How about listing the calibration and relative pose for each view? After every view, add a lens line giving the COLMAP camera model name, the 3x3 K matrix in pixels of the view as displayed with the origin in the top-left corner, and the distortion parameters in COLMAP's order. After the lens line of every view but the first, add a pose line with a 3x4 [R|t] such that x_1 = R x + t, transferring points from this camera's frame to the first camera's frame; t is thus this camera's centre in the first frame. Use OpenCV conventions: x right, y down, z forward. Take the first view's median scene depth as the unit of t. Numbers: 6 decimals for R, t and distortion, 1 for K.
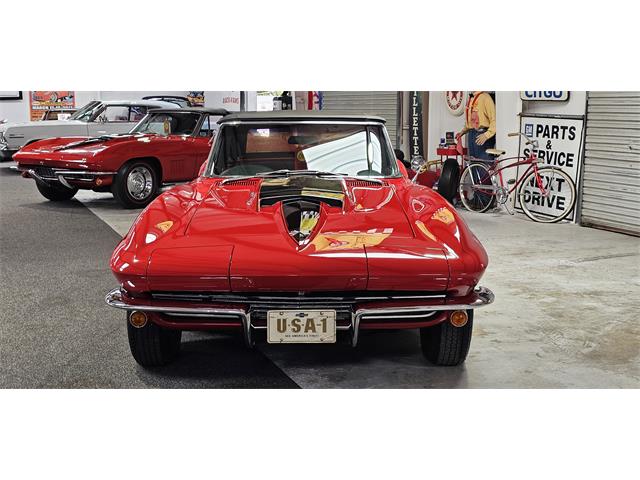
lens RADIAL K [[842.7, 0, 311.7], [0, 842.7, 240.3], [0, 0, 1]] dist [0.027352, -0.034650]
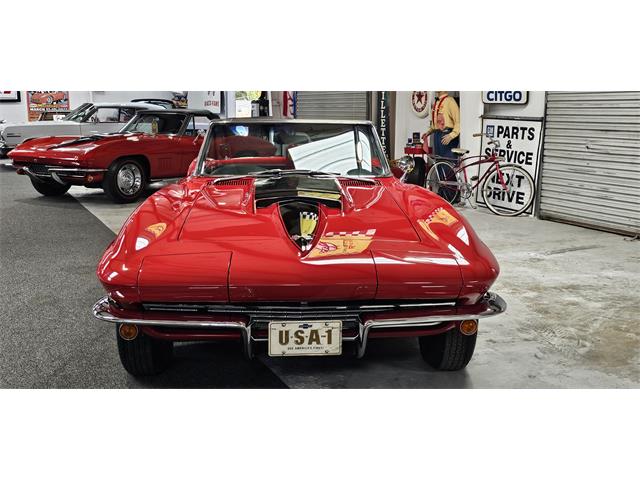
lens RADIAL K [[731.6, 0, 320.0], [0, 731.6, 240.0], [0, 0, 1]] dist [0.022022, -0.021397]
pose [[0.998602, -0.004462, 0.052674, -0.023648], [0.003531, 0.999836, 0.017755, -0.013252], [-0.052745, -0.017544, 0.998454, 0.118147]]
